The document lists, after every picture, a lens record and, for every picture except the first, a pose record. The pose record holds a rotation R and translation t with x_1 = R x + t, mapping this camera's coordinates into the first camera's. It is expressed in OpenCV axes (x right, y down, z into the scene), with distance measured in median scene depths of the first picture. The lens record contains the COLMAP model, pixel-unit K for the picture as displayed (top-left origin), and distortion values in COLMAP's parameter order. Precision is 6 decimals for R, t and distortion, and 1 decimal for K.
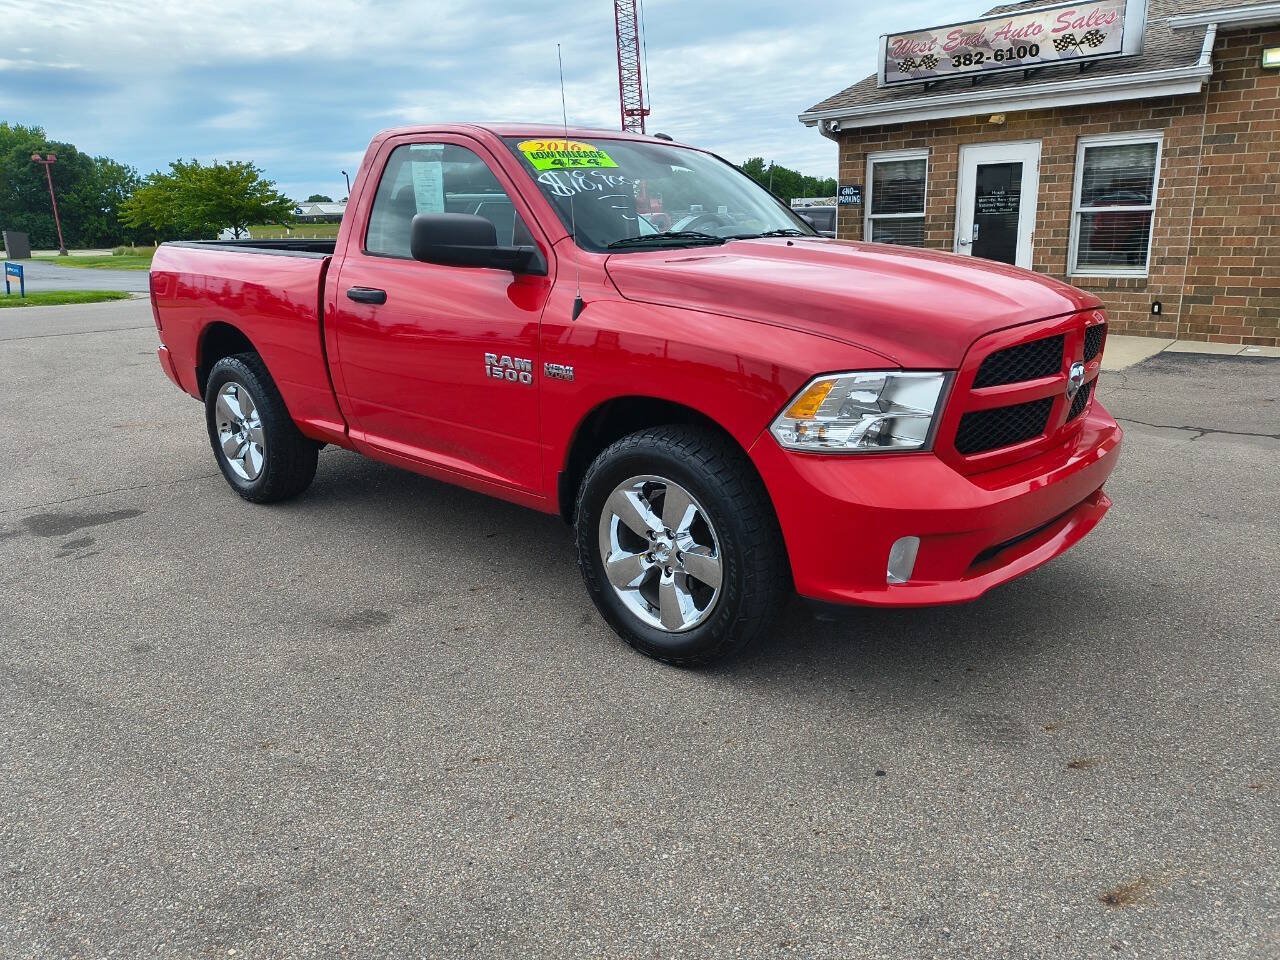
lens RADIAL K [[929.5, 0, 635.1], [0, 929.5, 471.9], [0, 0, 1]] dist [0.035509, -0.036169]
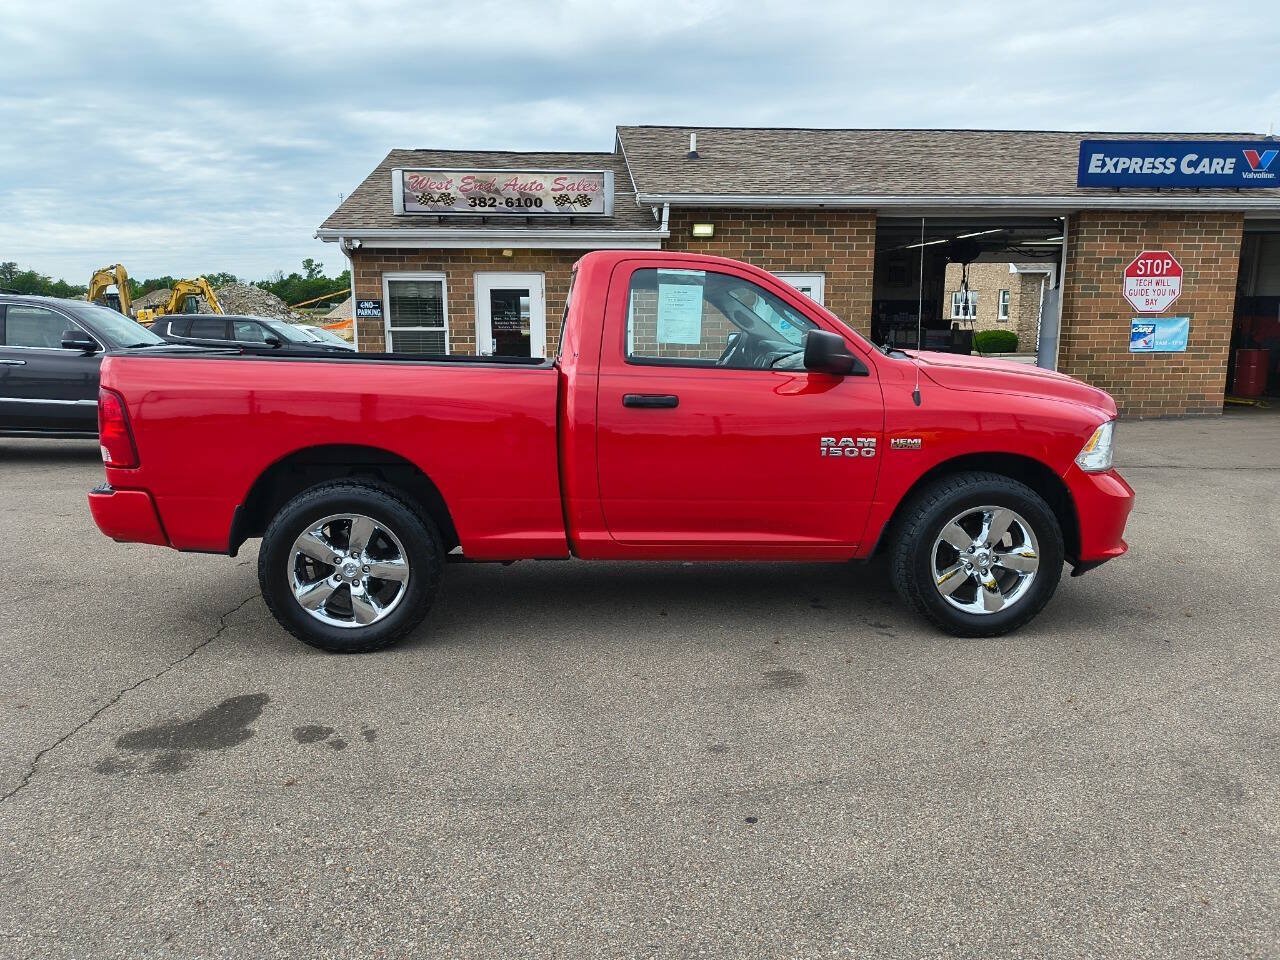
lens RADIAL K [[929.5, 0, 640.4], [0, 929.5, 476.4], [0, 0, 1]] dist [0.035509, -0.036169]
pose [[0.679302, -0.096812, 0.727445, -0.406611], [0.176020, 0.983818, -0.033439, -0.025345], [-0.712436, 0.150760, 0.685351, 0.104737]]
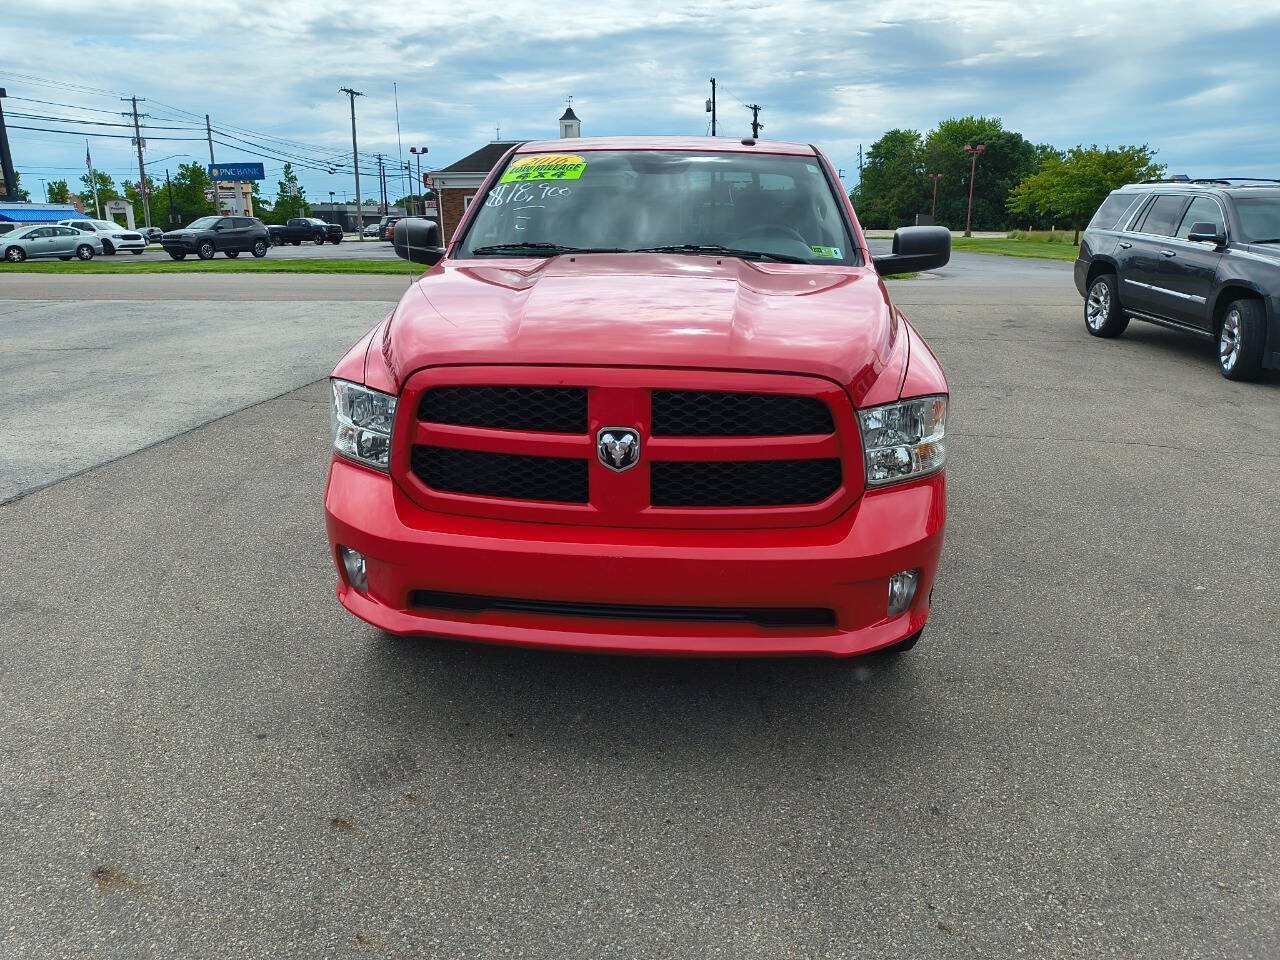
lens RADIAL K [[929.5, 0, 652.4], [0, 929.5, 477.8], [0, 0, 1]] dist [0.035509, -0.036169]
pose [[0.611984, 0.240263, -0.753491, 0.482834], [-0.224234, 0.966354, 0.126015, -0.079964], [0.758416, 0.091839, 0.645268, 0.222961]]
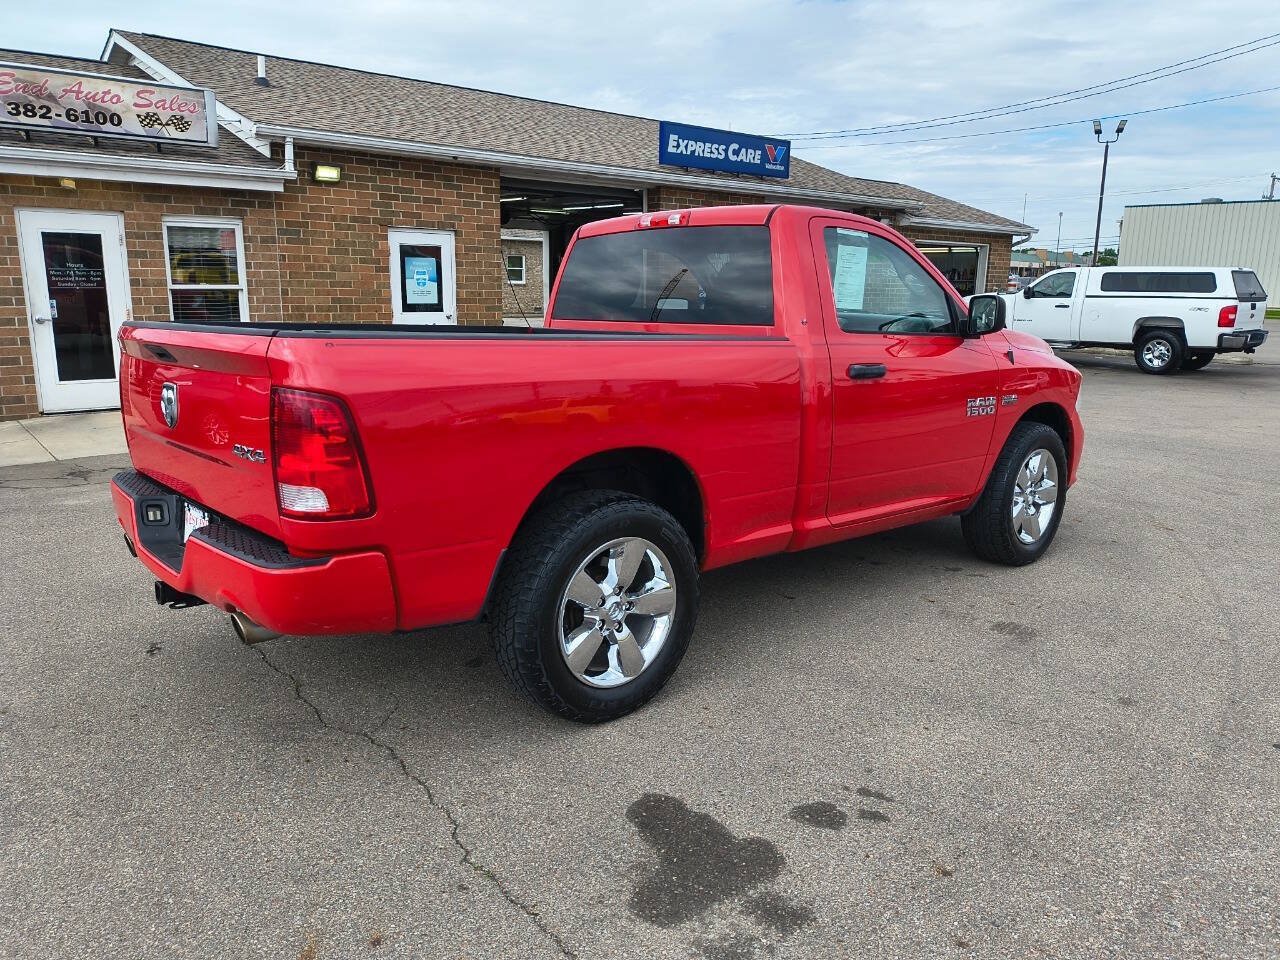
lens RADIAL K [[929.5, 0, 648.3], [0, 929.5, 476.3], [0, 0, 1]] dist [0.035509, -0.036169]
pose [[0.101514, -0.174305, 0.979445, -0.494849], [0.245756, 0.958412, 0.145091, -0.106248], [-0.964002, 0.225975, 0.140129, 0.416341]]
